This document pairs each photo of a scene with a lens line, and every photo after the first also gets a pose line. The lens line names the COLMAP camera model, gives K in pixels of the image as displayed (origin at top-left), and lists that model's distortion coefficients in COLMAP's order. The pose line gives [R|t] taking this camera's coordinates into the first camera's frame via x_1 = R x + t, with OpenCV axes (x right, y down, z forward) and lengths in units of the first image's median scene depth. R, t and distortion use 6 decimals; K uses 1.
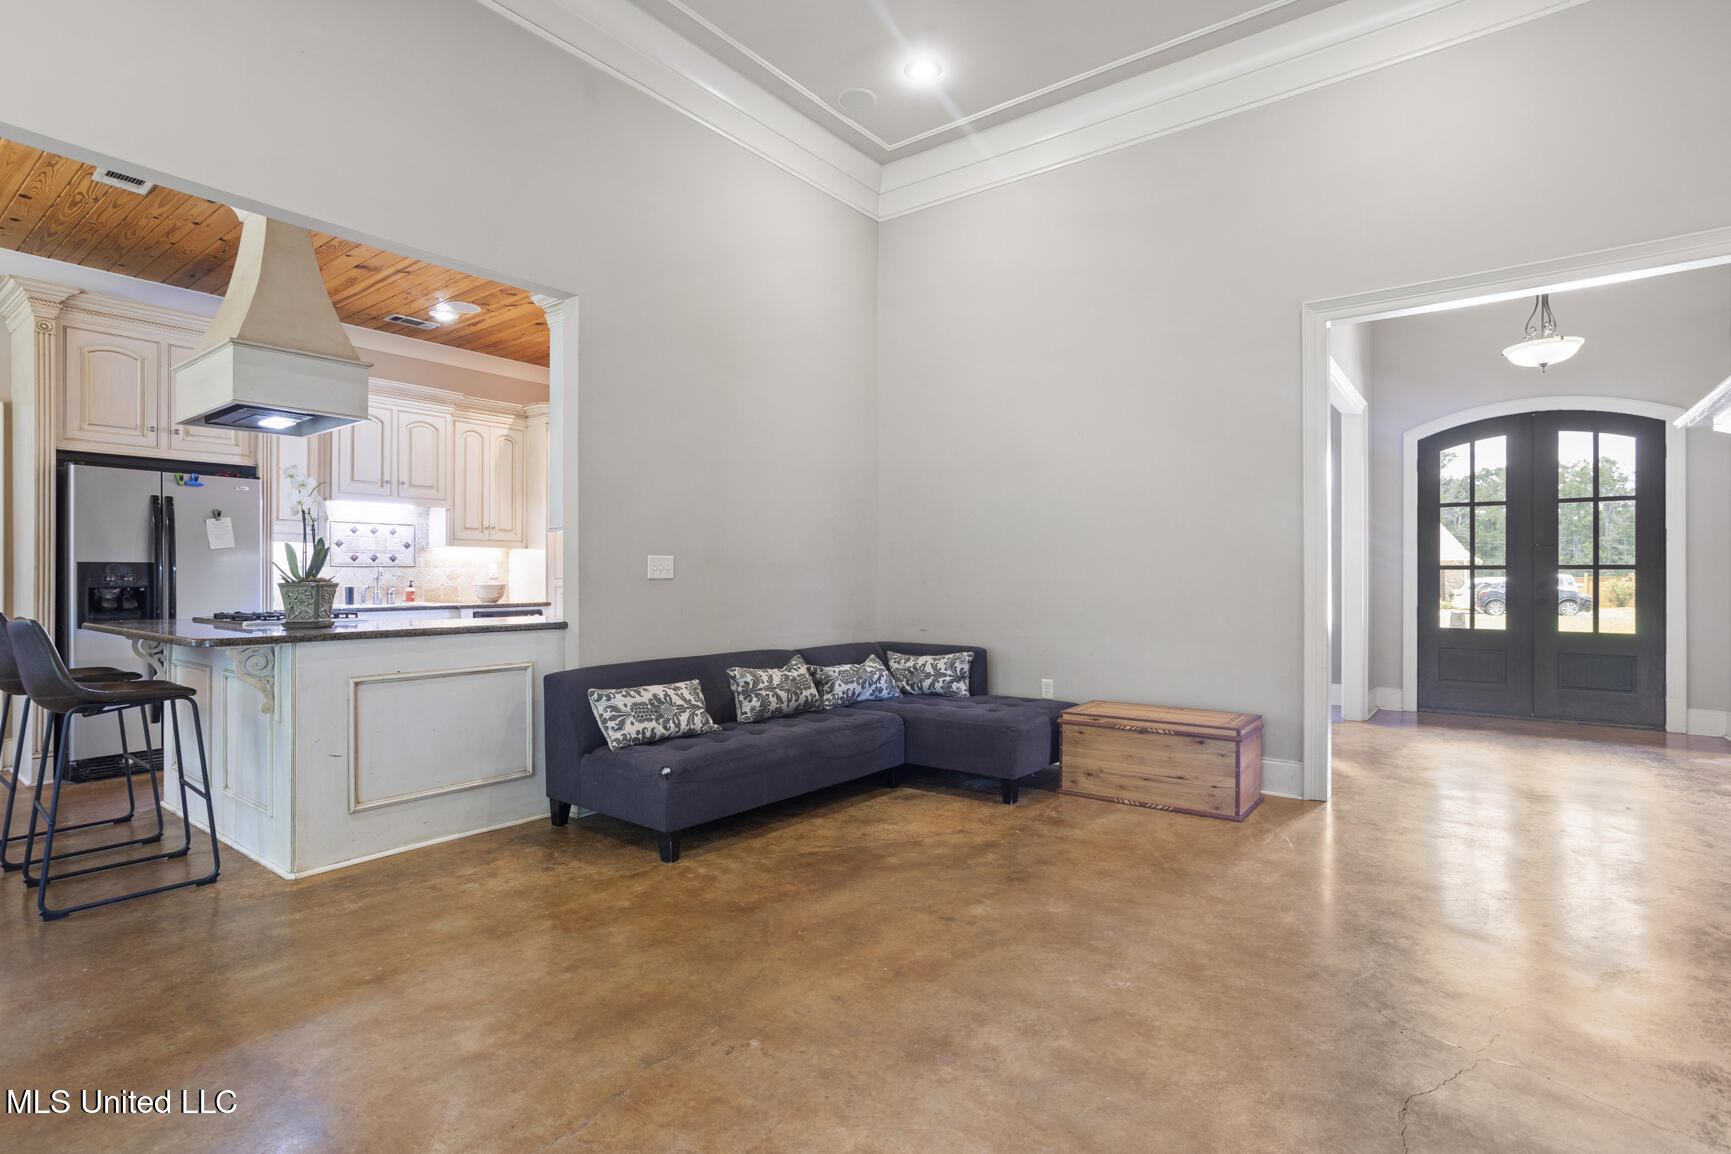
lens RADIAL K [[833.4, 0, 865.5], [0, 833.4, 577.0], [0, 0, 1]] dist [-0.046652, 0.000946]
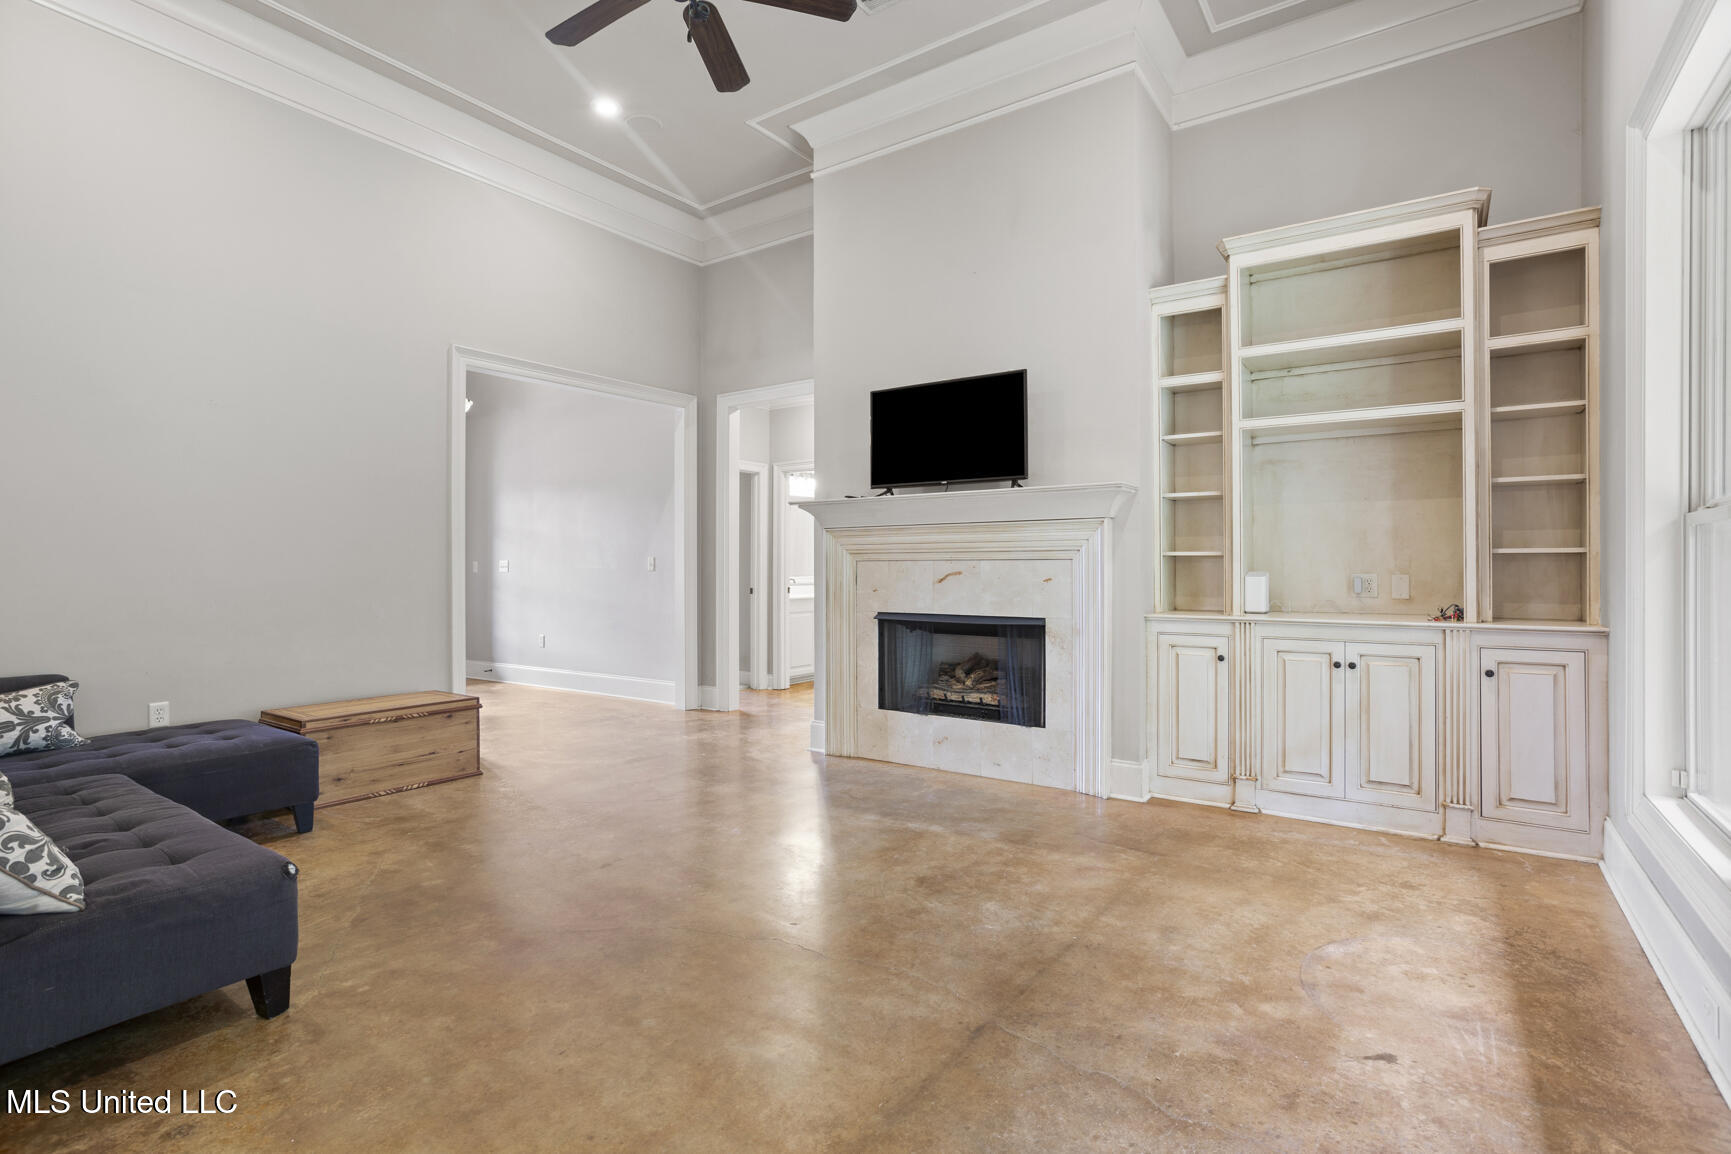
lens RADIAL K [[833.4, 0, 865.5], [0, 833.4, 577.0], [0, 0, 1]] dist [-0.046652, 0.000946]
pose [[-0.052220, -0.010735, 0.998578, -0.822126], [0.002716, 0.999937, 0.010891, -0.003516], [-0.998632, 0.003281, -0.052188, 0.526983]]
